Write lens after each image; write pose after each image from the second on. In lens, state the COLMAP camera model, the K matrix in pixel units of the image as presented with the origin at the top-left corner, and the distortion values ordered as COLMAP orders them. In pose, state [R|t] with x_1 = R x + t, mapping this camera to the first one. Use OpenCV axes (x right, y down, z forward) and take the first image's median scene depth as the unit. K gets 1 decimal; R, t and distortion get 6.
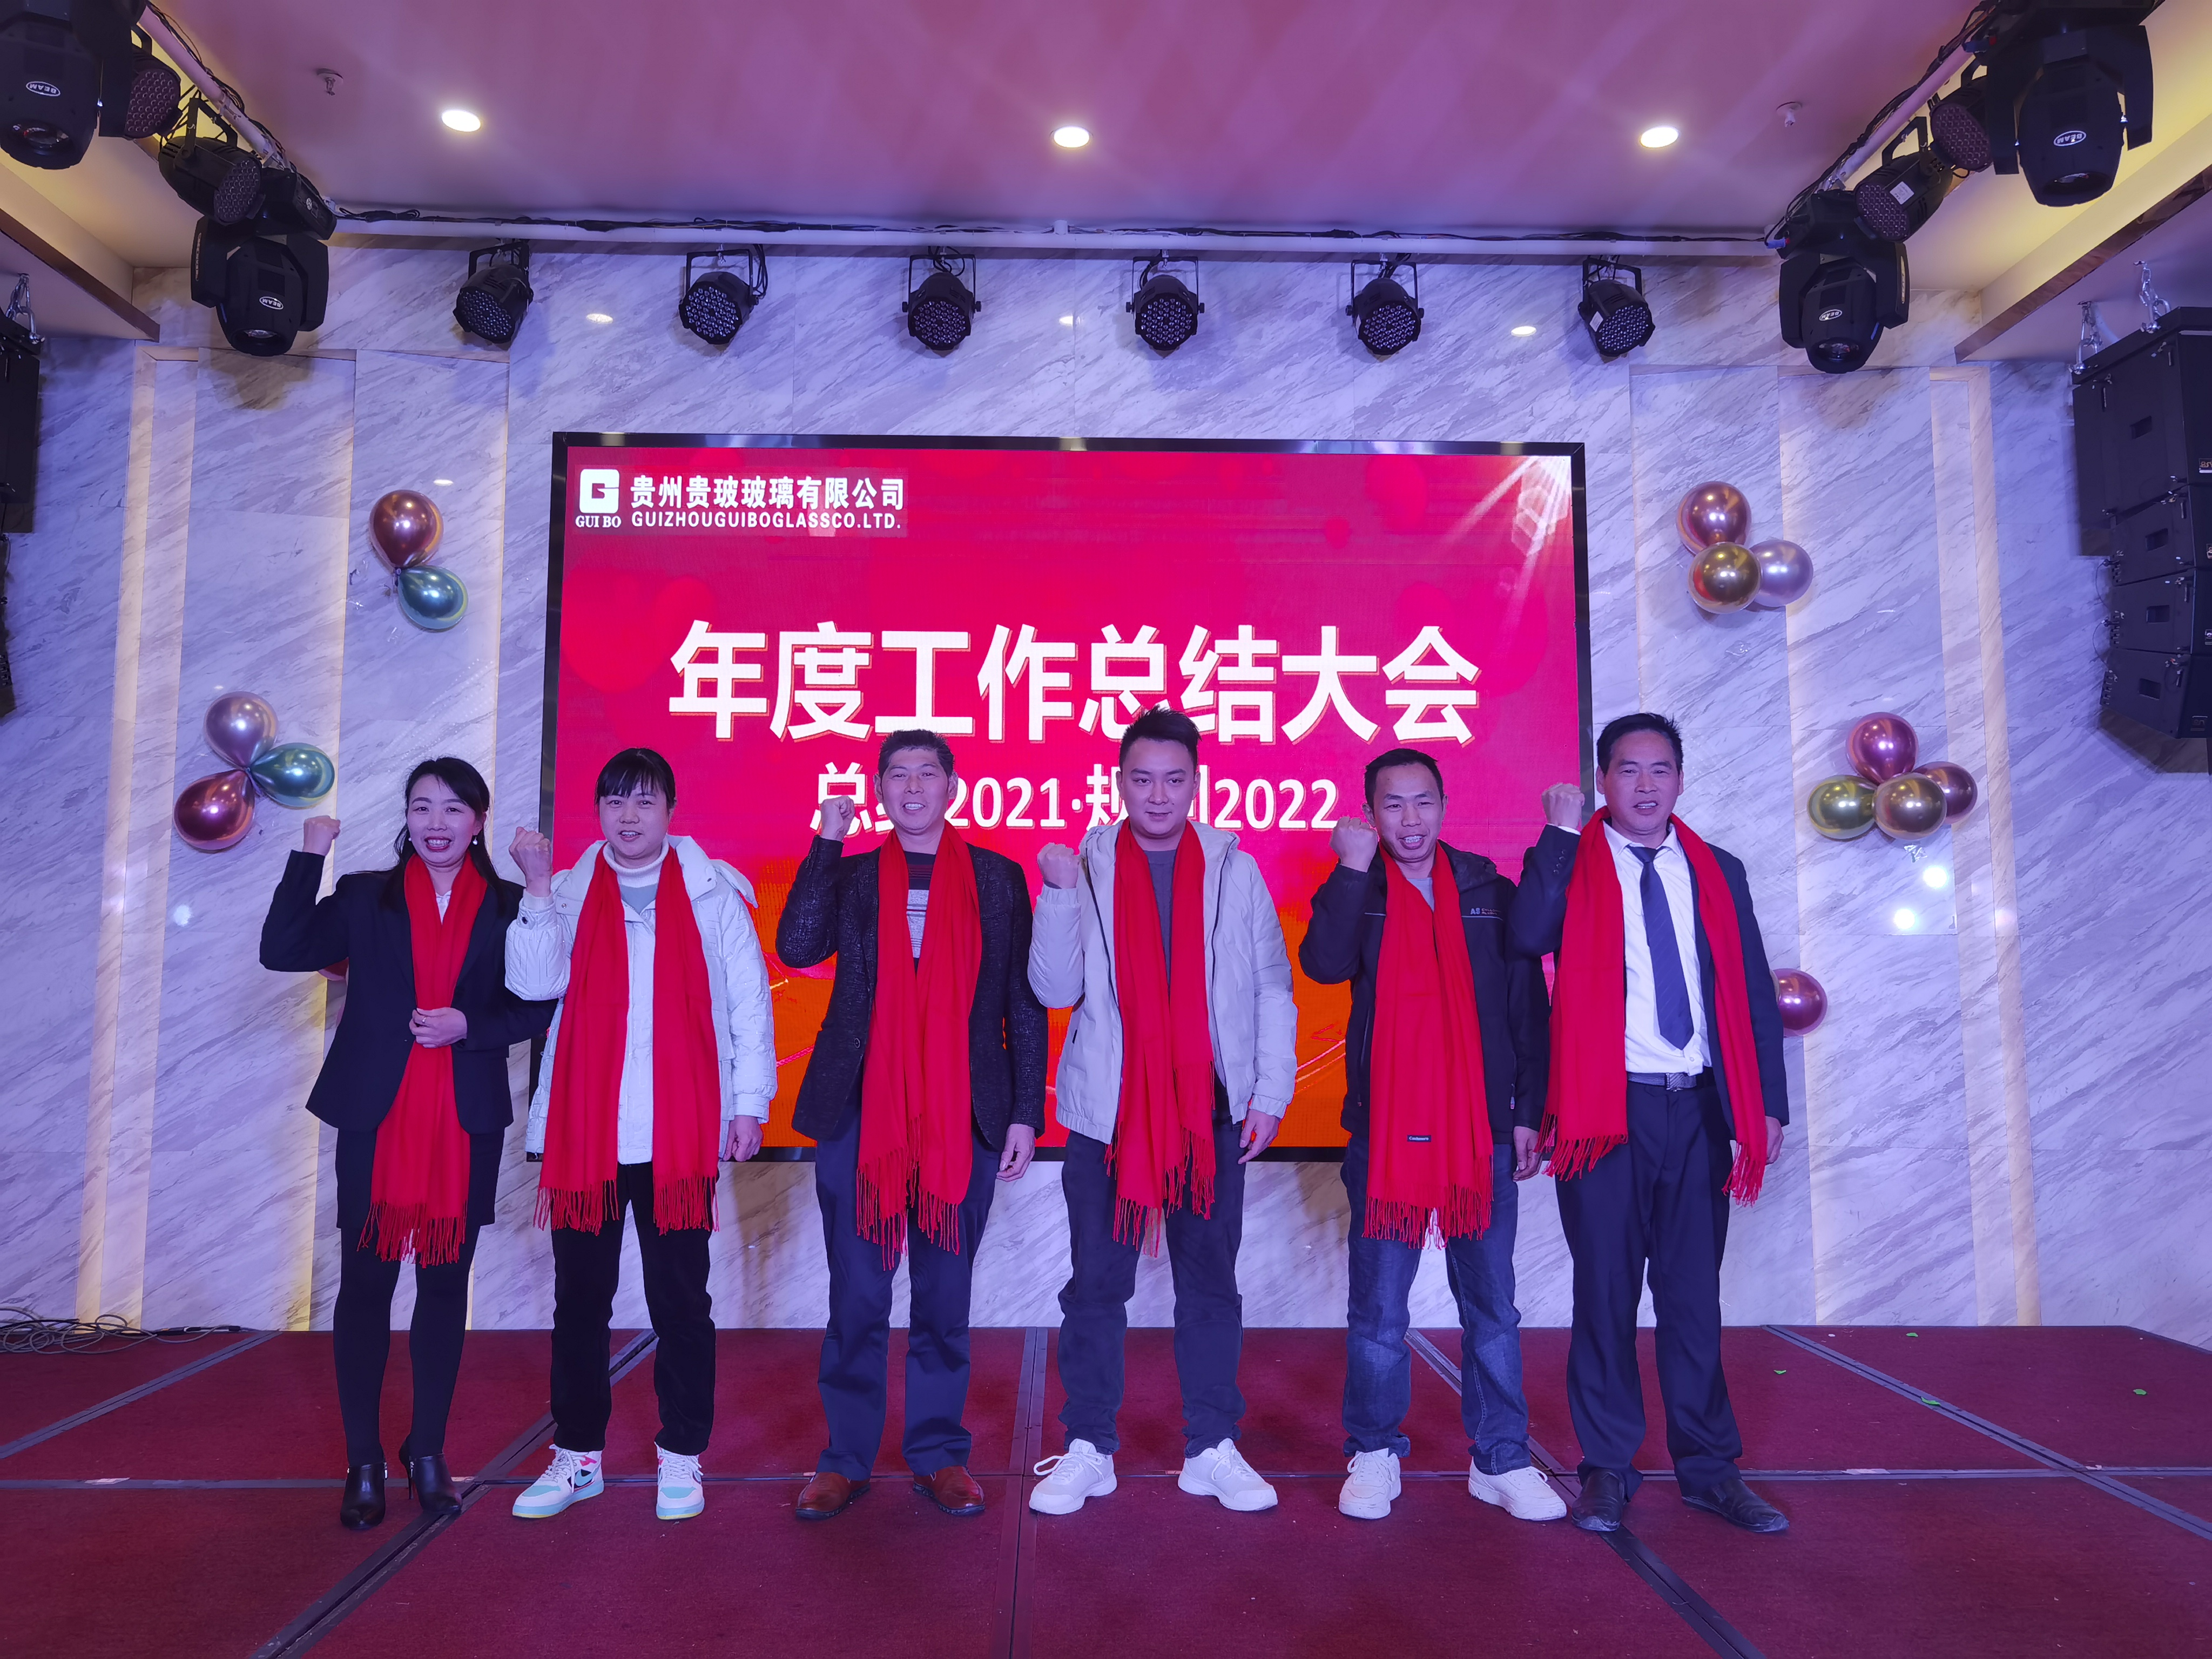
lens RADIAL K [[1737.5, 0, 1111.0], [0, 1737.5, 801.4], [0, 0, 1]] dist [0.009677, 0.013788]
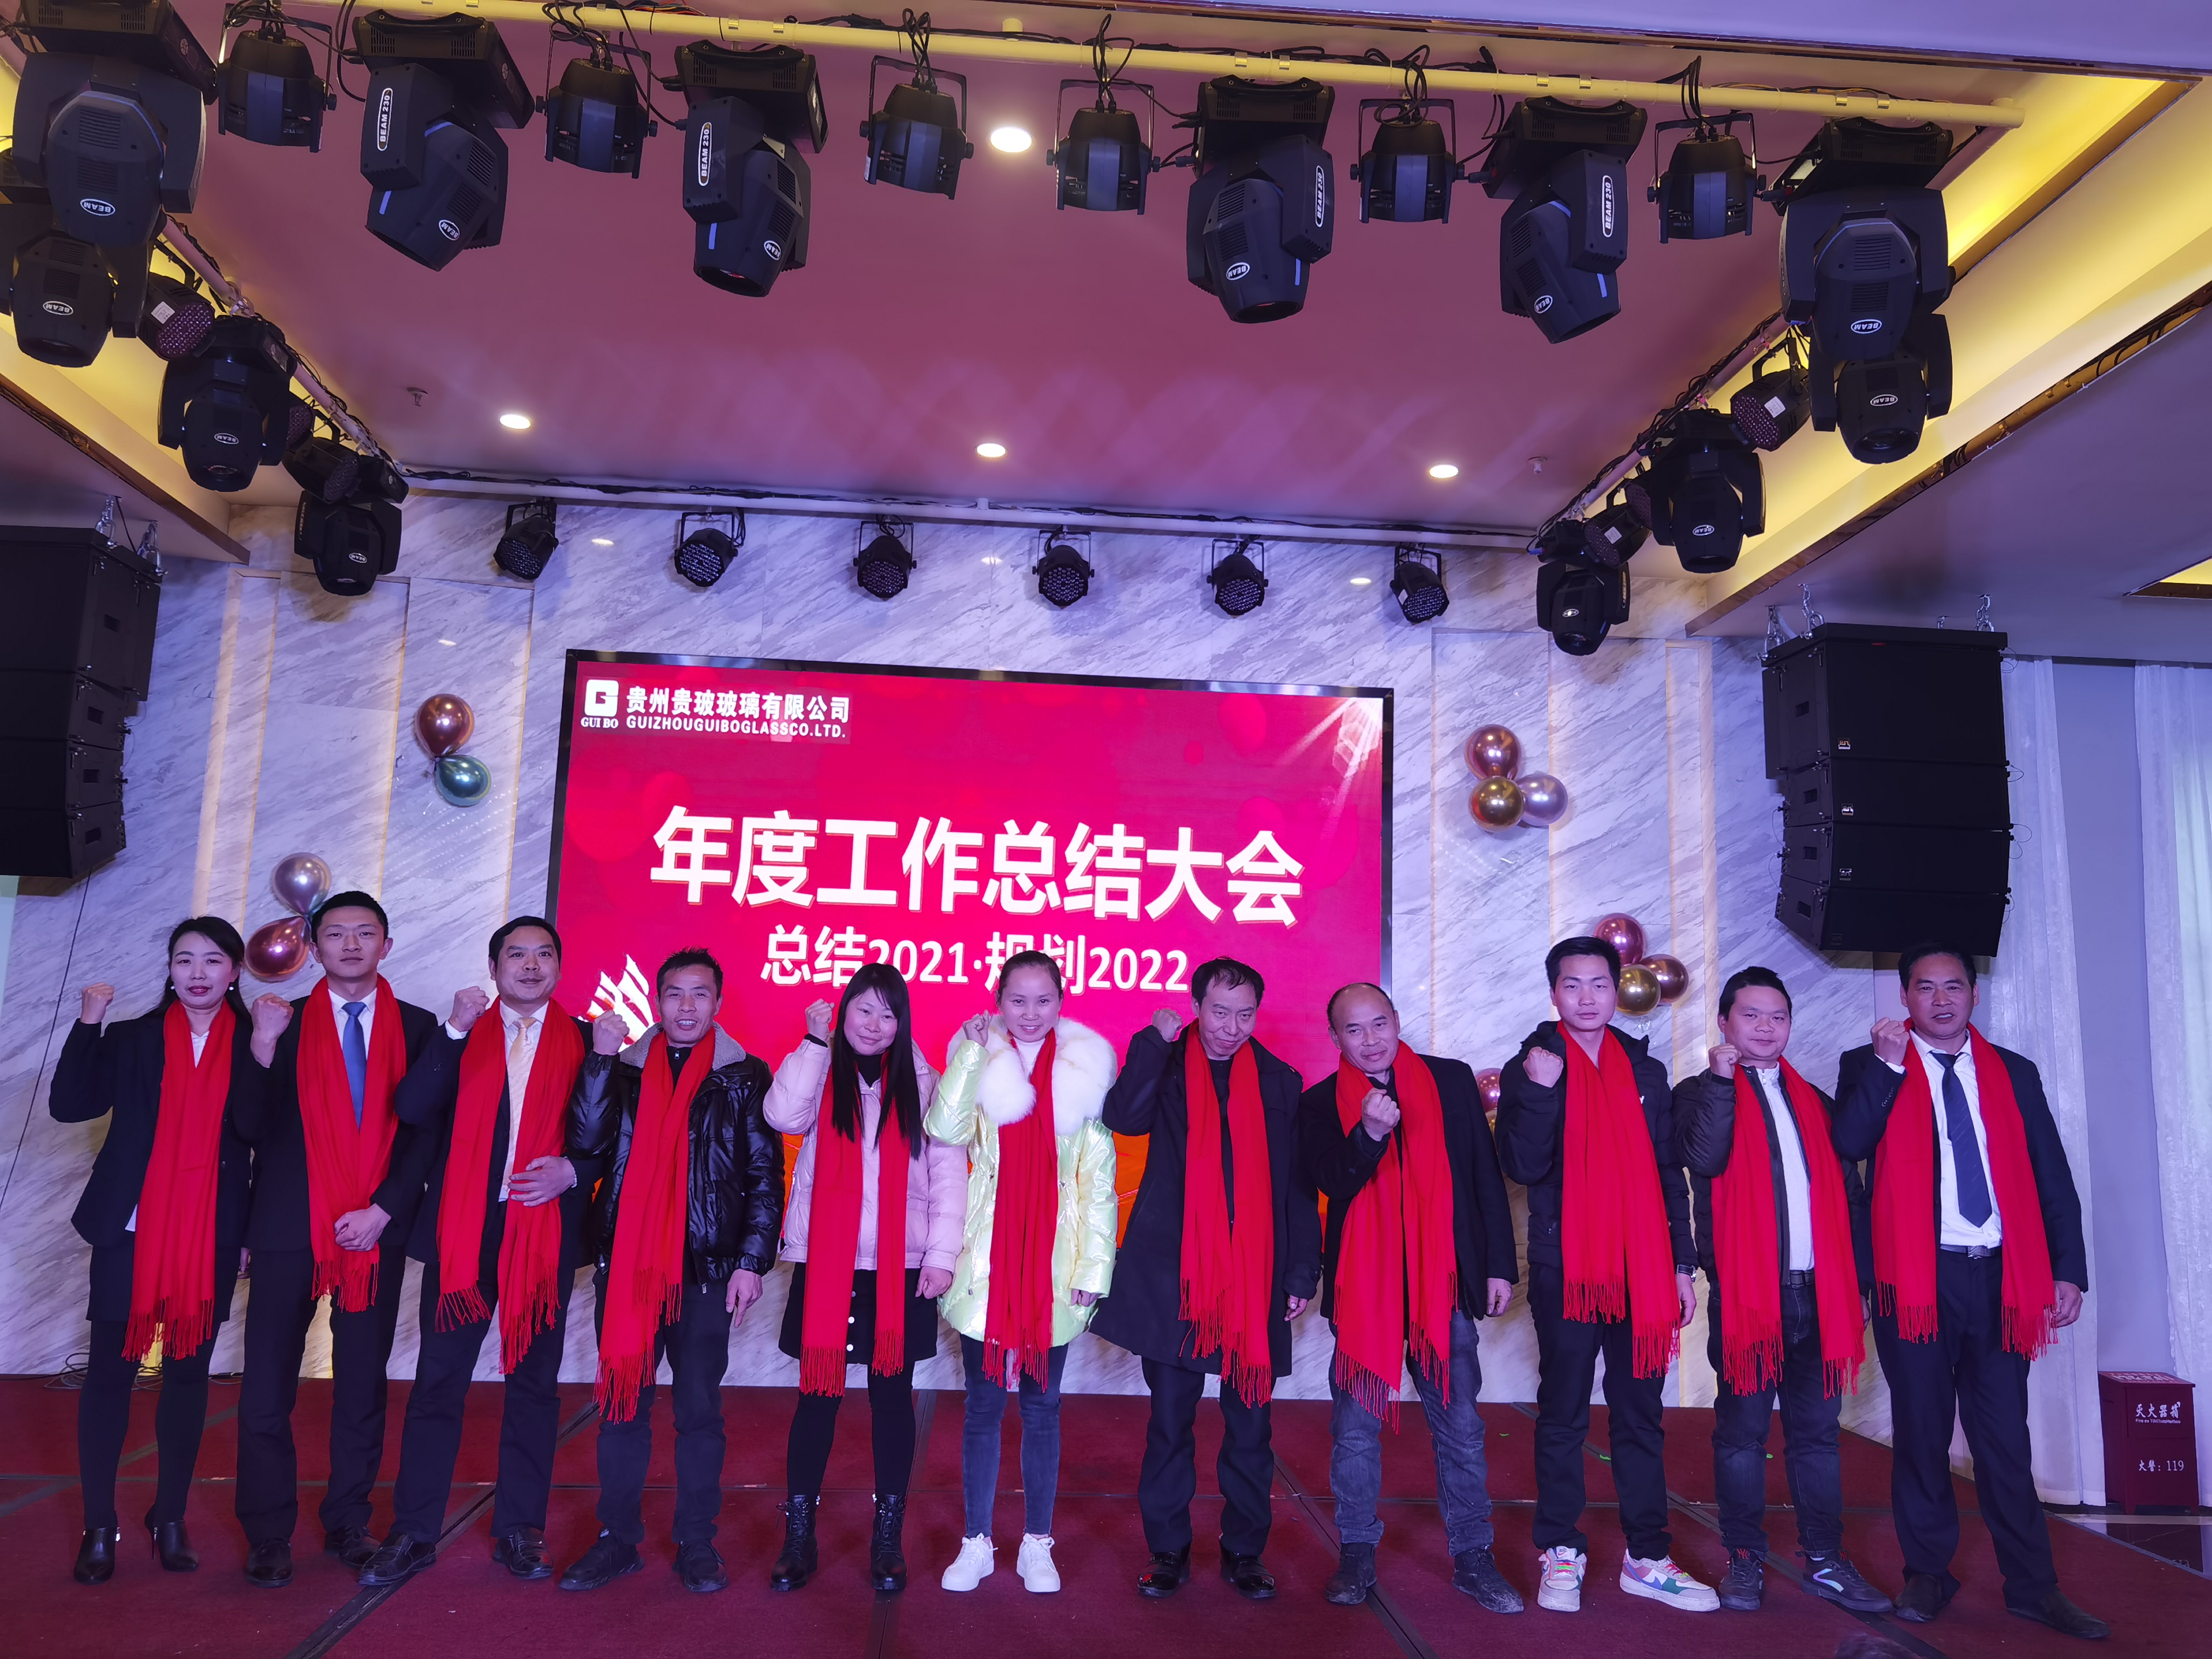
lens RADIAL K [[1737.5, 0, 1104.4], [0, 1737.5, 817.7], [0, 0, 1]] dist [0.009677, 0.013788]
pose [[0.998756, 0.036100, 0.034403, 0.023608], [-0.034554, 0.998411, -0.044513, -0.050427], [-0.035956, 0.043269, 0.998416, -0.245359]]
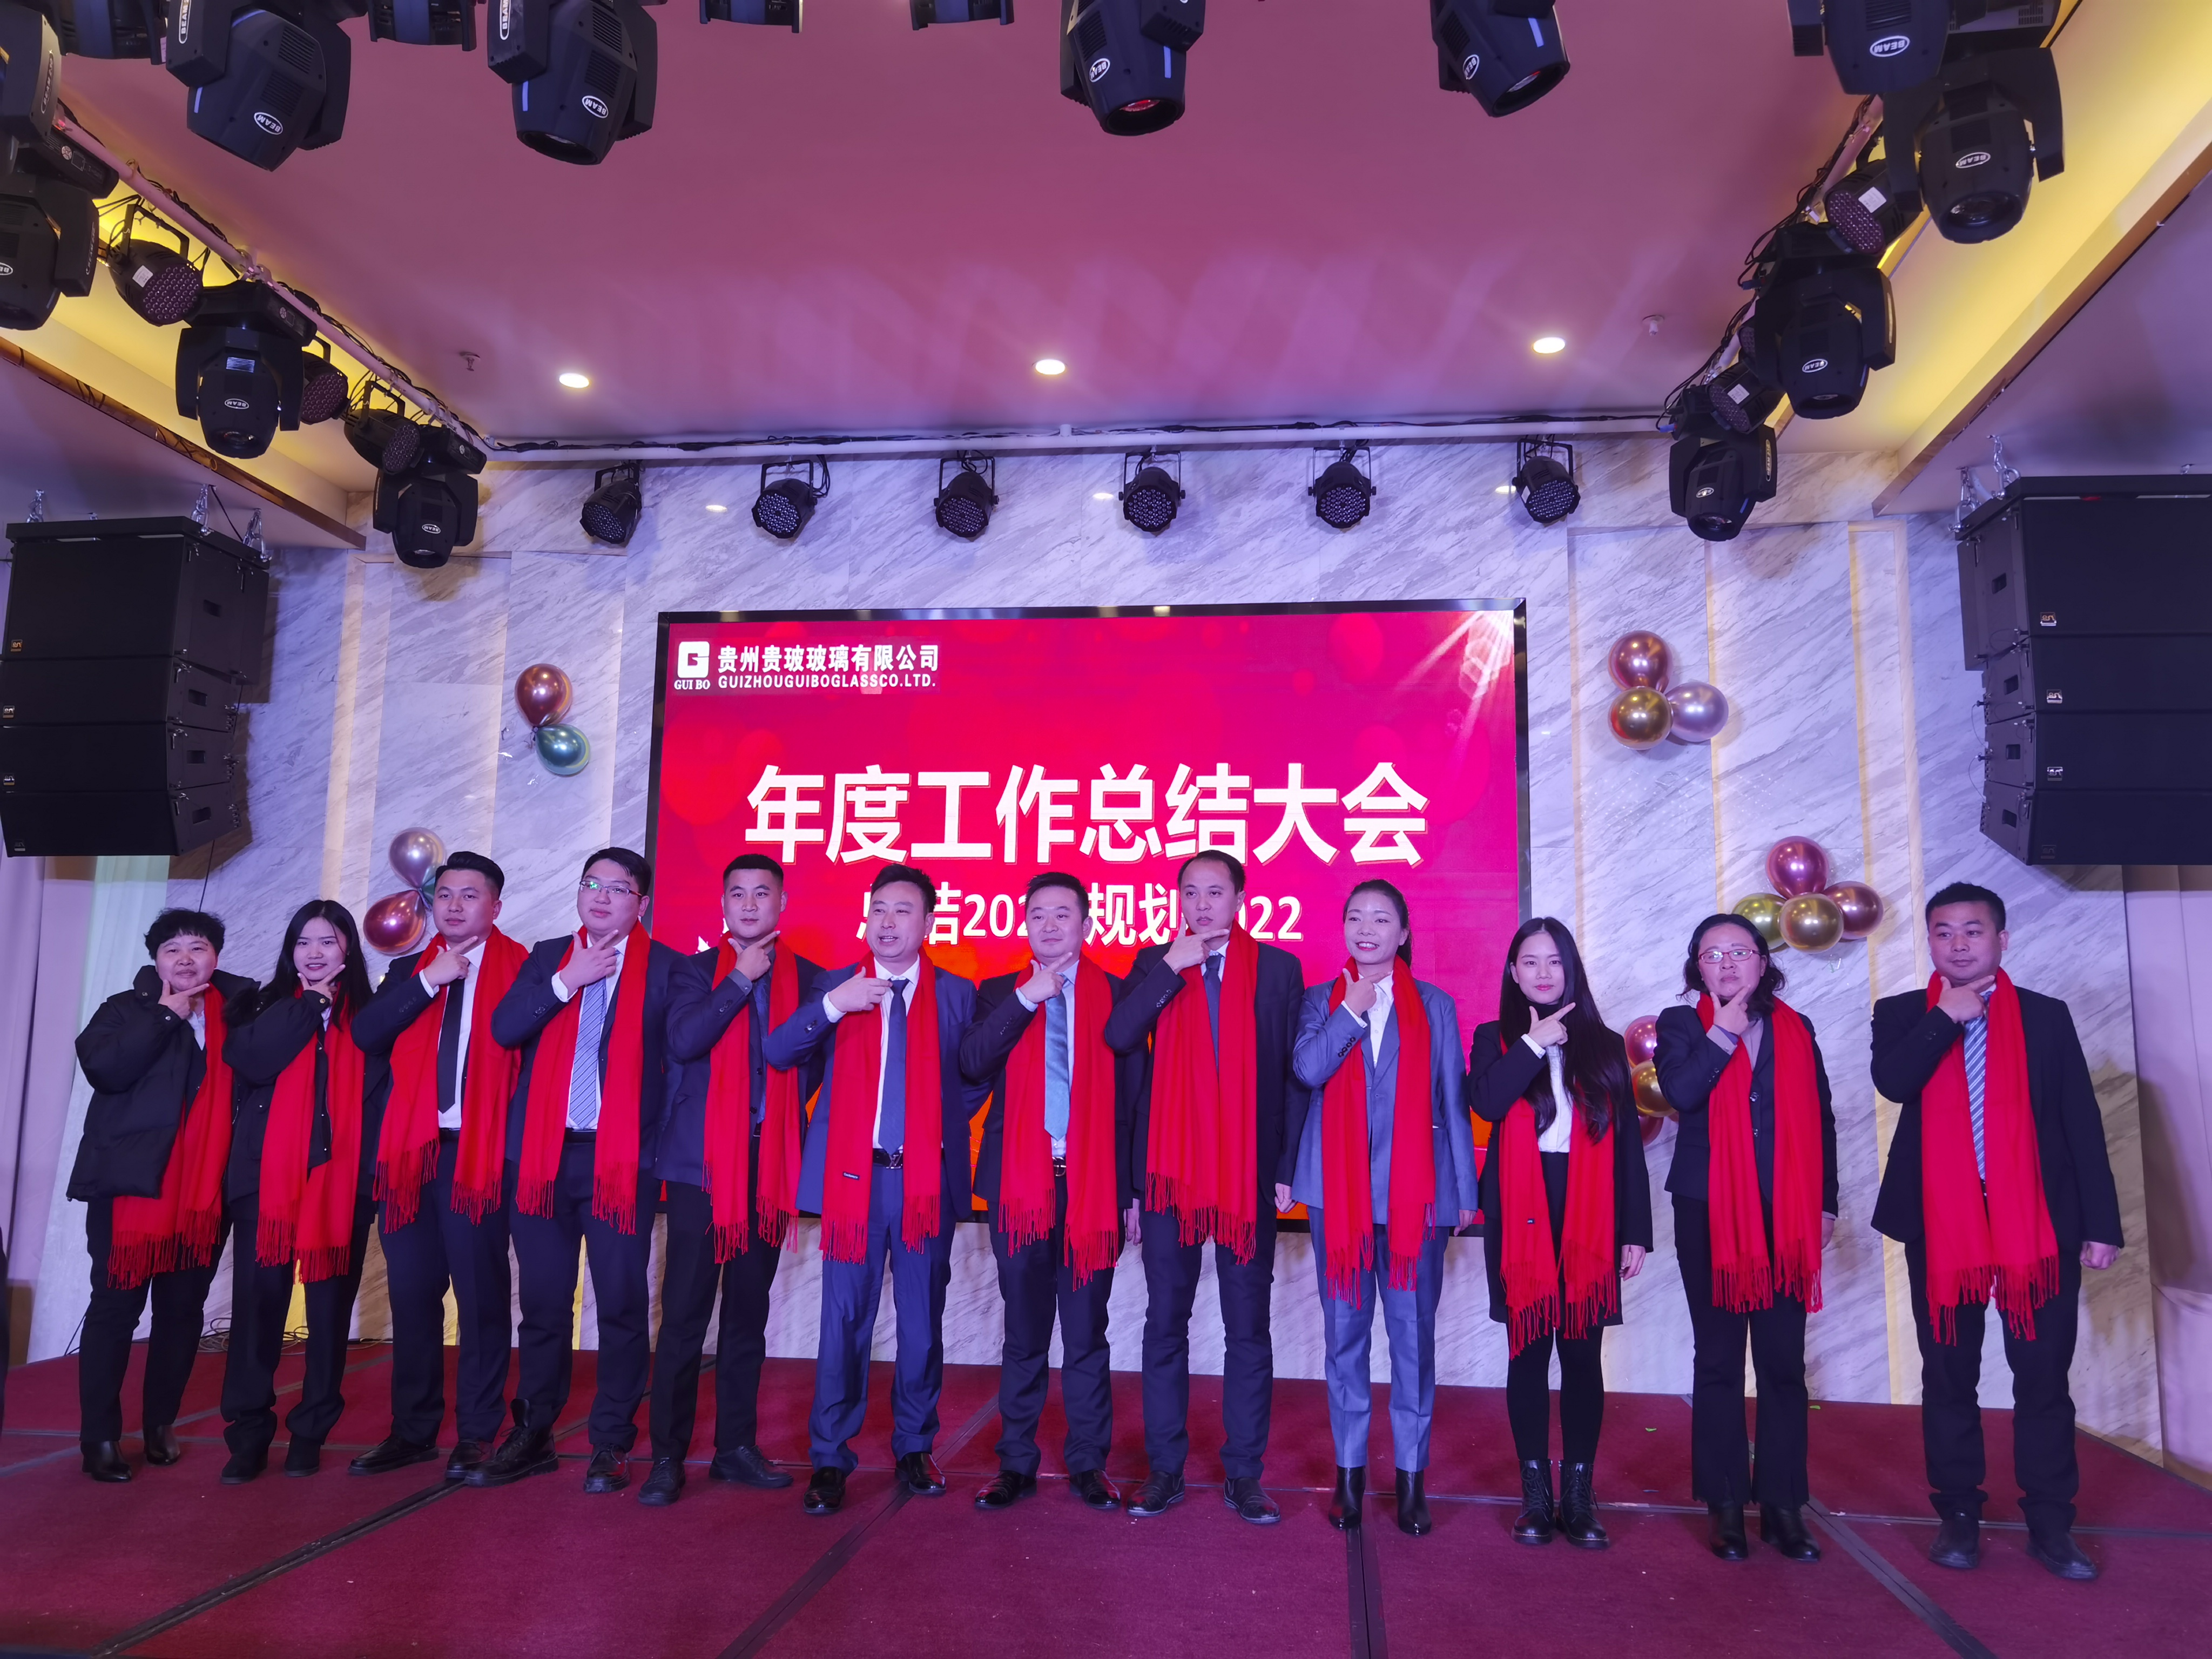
lens RADIAL K [[1737.5, 0, 1098.7], [0, 1737.5, 814.6], [0, 0, 1]] dist [0.009677, 0.013788]
pose [[0.987809, -0.006909, -0.155518, 0.174736], [0.000658, 0.999191, -0.040207, -0.020566], [0.155670, 0.039614, 0.987014, -0.155125]]
